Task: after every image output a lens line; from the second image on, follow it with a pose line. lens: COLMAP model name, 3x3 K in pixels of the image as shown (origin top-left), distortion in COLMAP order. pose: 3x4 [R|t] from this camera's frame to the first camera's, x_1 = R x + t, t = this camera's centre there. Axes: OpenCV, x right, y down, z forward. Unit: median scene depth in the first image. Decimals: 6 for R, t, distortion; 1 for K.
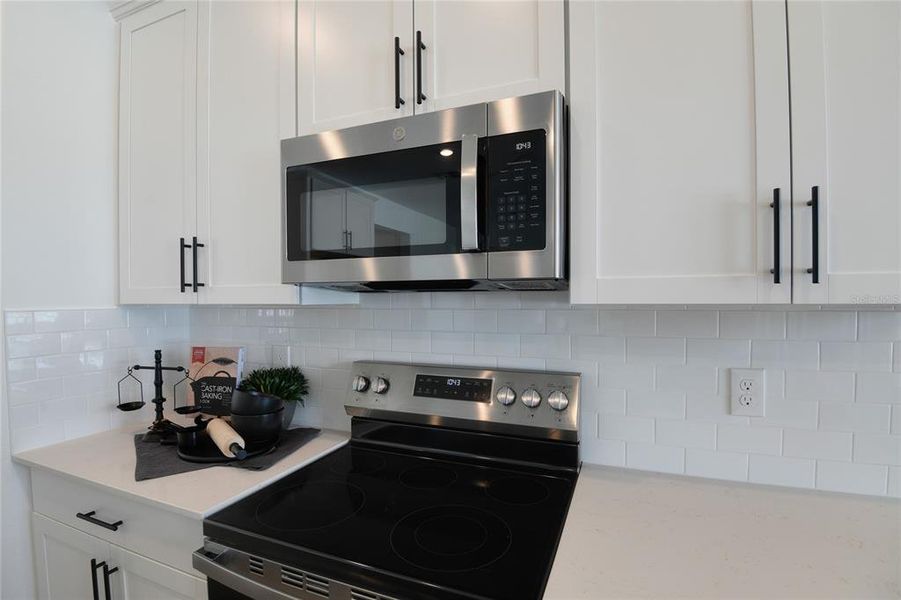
lens RADIAL K [[433.5, 0, 451.3], [0, 433.5, 307.3], [0, 0, 1]] dist [-0.039791, -0.003042]
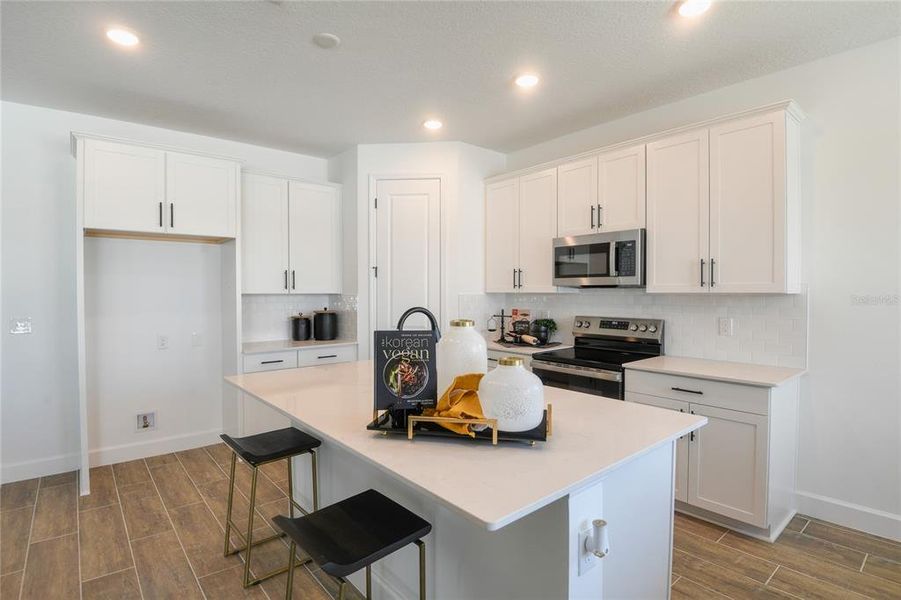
lens RADIAL K [[433.5, 0, 449.3], [0, 433.5, 300.0], [0, 0, 1]] dist [-0.039791, -0.003042]
pose [[0.876226, 0.014107, -0.481695, 0.369697], [-0.014909, 0.999887, 0.002162, 0.042091], [0.481670, 0.005287, 0.876336, -1.710065]]
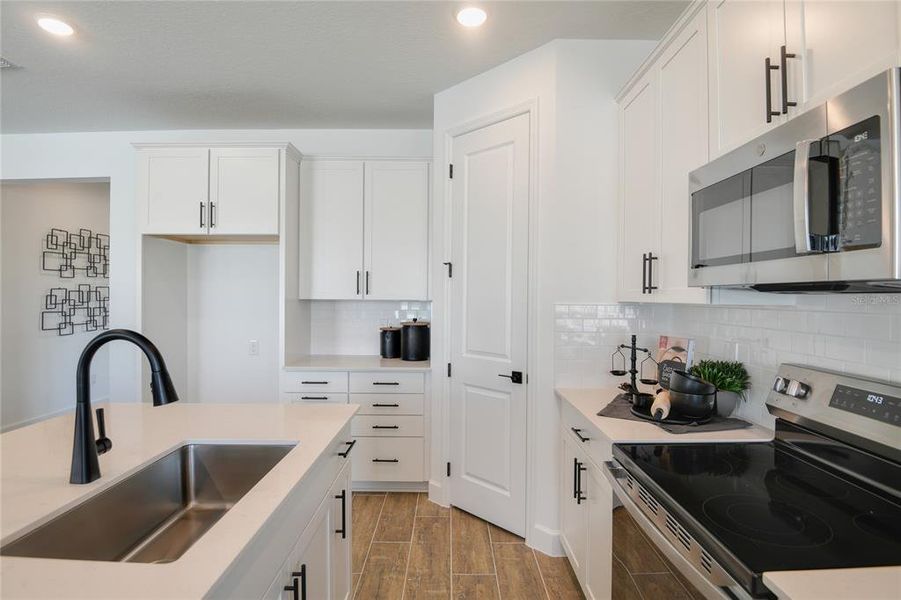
lens RADIAL K [[448.7, 0, 445.7], [0, 448.7, 295.1], [0, 0, 1]] dist [-0.034993, -0.001337]
pose [[0.357285, 0.004727, -0.933983, 0.479258], [-0.029054, 0.999560, -0.006055, -0.002785], [0.933543, 0.029299, 0.357265, -0.101156]]
